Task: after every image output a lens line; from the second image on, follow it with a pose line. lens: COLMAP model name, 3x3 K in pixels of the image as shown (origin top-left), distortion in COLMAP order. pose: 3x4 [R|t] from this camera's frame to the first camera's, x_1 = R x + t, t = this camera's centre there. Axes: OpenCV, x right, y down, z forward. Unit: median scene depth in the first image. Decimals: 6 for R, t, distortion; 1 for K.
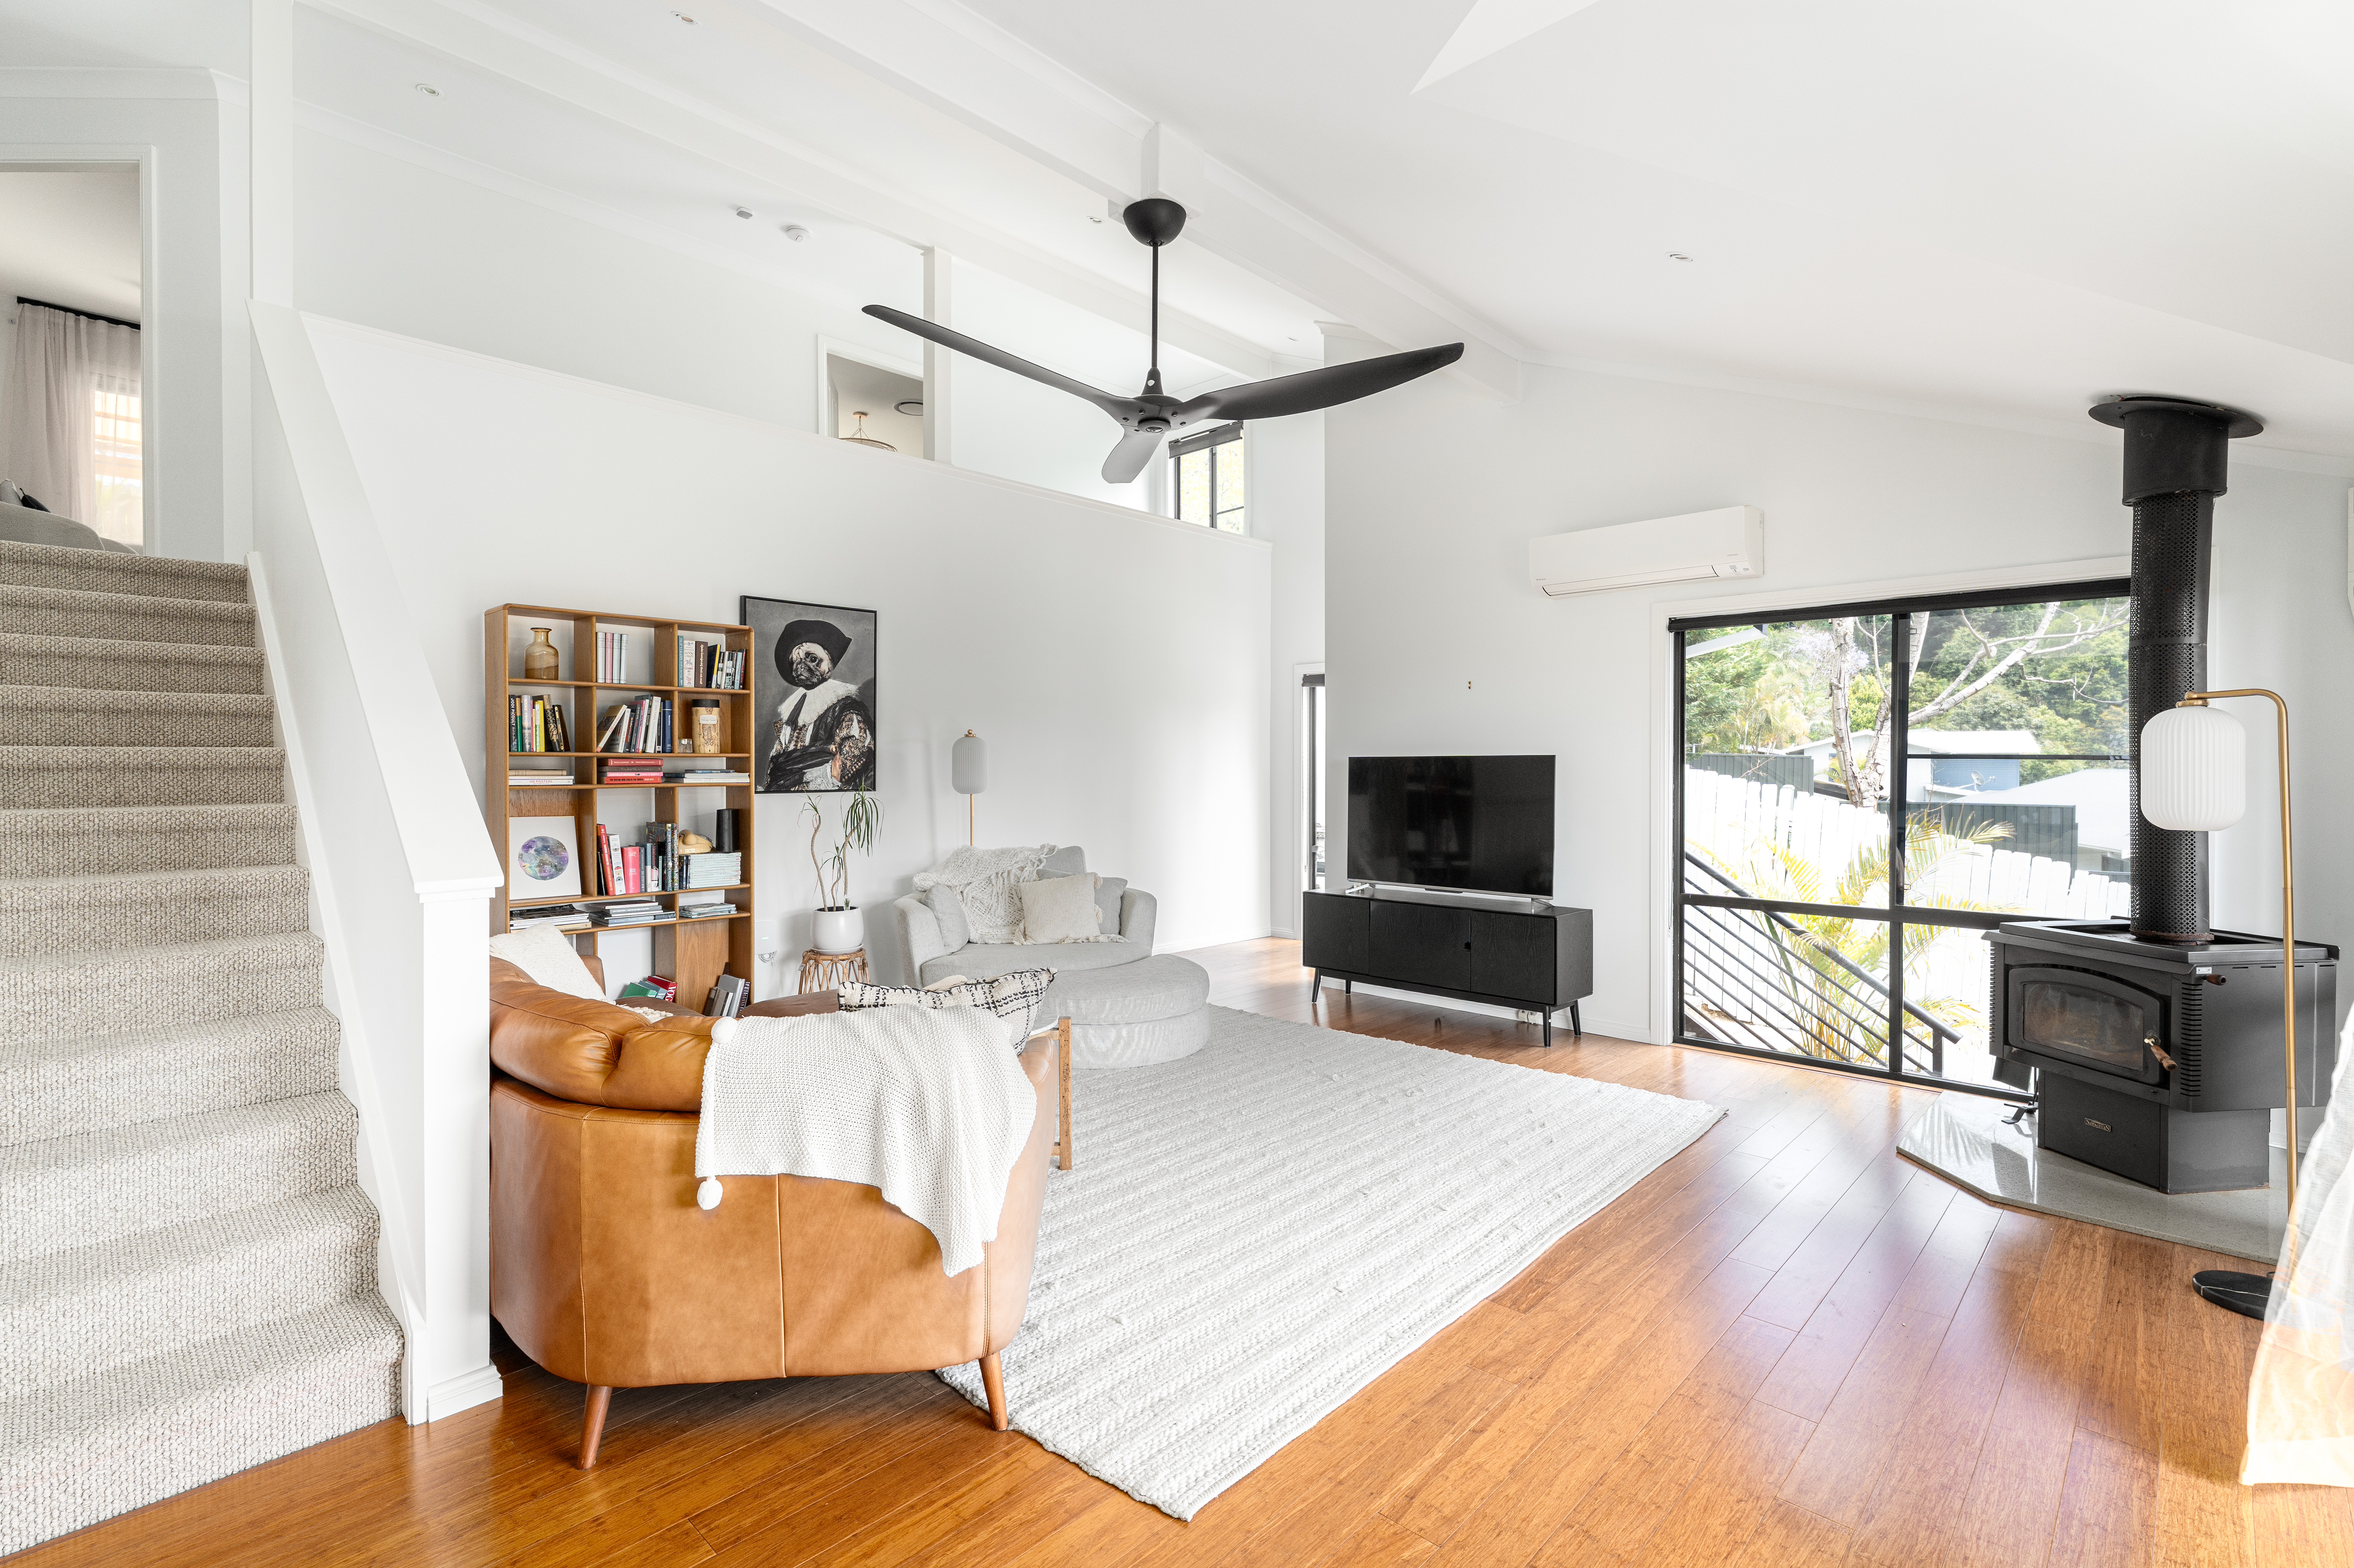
lens RADIAL K [[1055.5, 0, 1185.8], [0, 1055.5, 771.6], [0, 0, 1]] dist [0.003023, -0.000798]
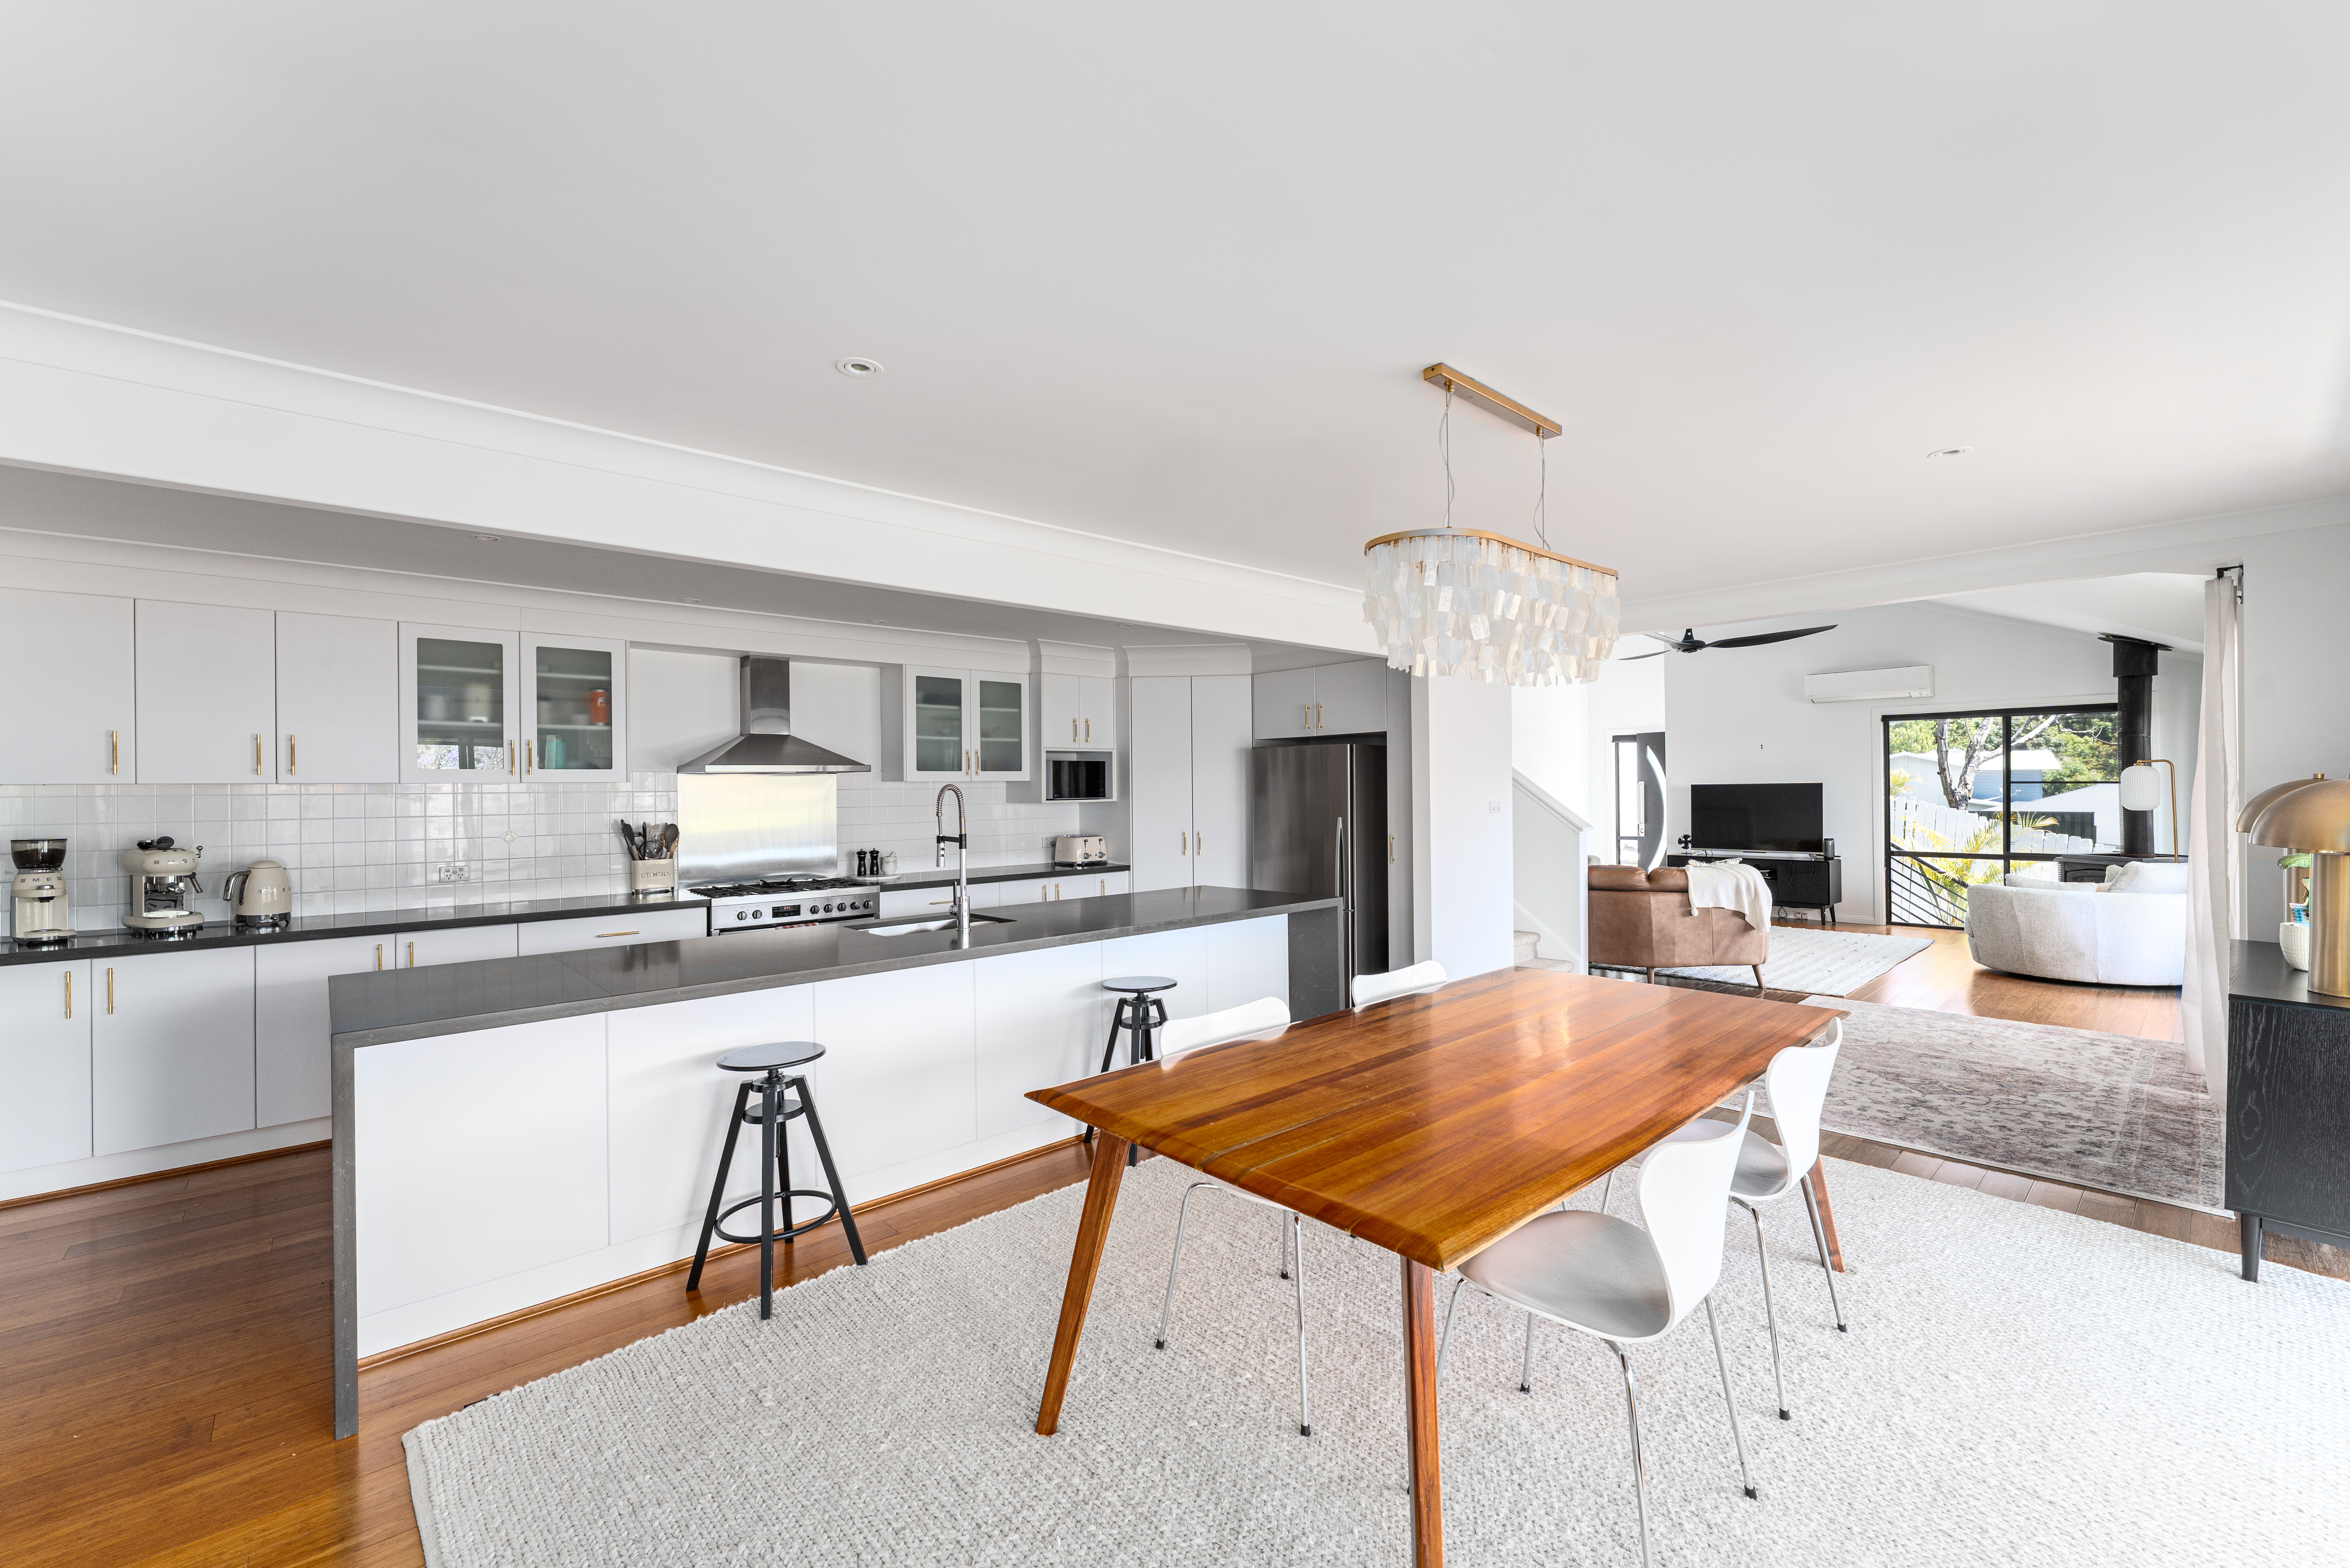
lens RADIAL K [[951.4, 0, 1171.1], [0, 951.4, 791.9], [0, 0, 1]] dist [0.001496, -0.001217]
pose [[0.997413, -0.016041, -0.070071, -1.016431], [0.015591, 0.999854, -0.006965, -0.007796], [0.070172, 0.005854, 0.997518, -1.203261]]
